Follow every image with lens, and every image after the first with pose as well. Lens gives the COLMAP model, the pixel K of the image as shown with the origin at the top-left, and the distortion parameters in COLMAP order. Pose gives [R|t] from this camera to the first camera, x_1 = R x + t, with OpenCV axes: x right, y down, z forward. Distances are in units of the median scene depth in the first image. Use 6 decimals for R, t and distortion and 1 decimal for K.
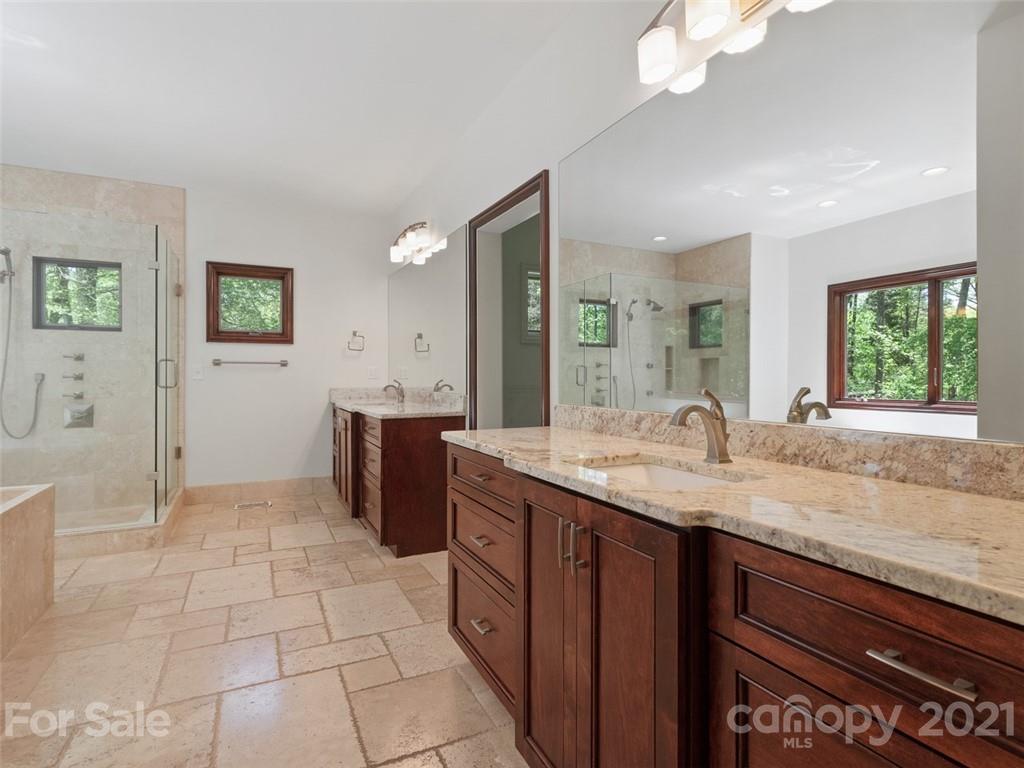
lens RADIAL K [[535.6, 0, 514.2], [0, 535.6, 378.0], [0, 0, 1]] dist [0.002848, 0.000265]
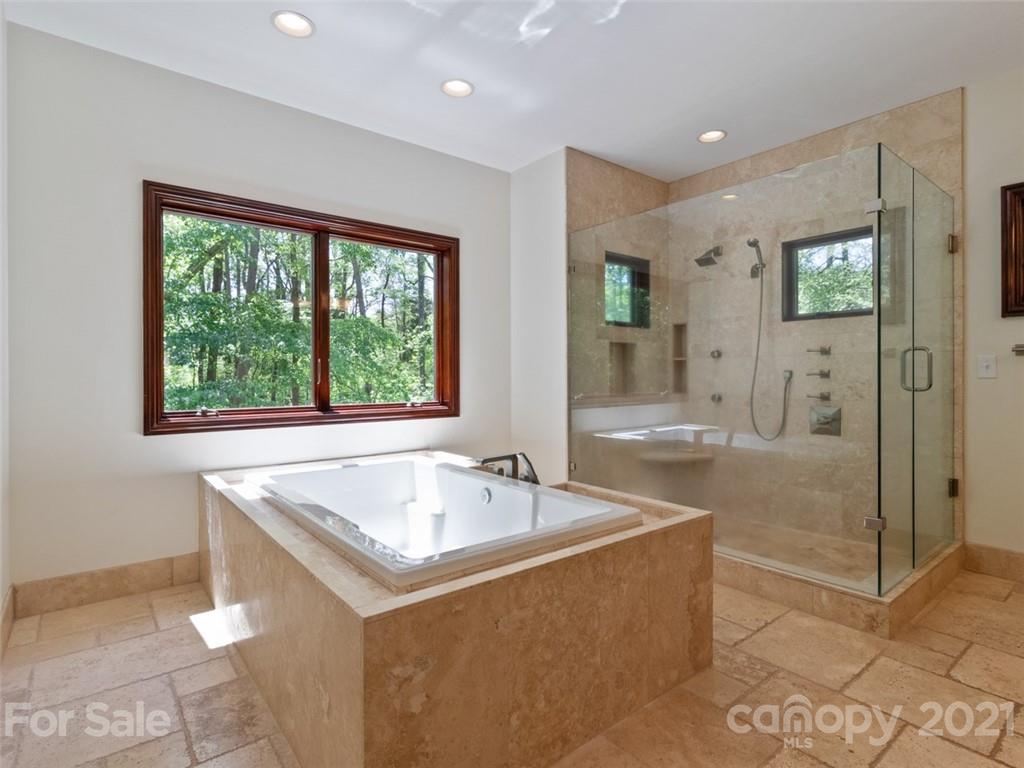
lens RADIAL K [[535.6, 0, 515.8], [0, 535.6, 373.8], [0, 0, 1]] dist [0.002848, 0.000265]
pose [[0.222052, -0.000963, -0.975034, -0.104977], [-0.001153, 0.999999, -0.001250, -0.001043], [0.975034, 0.001402, 0.222051, 0.350984]]
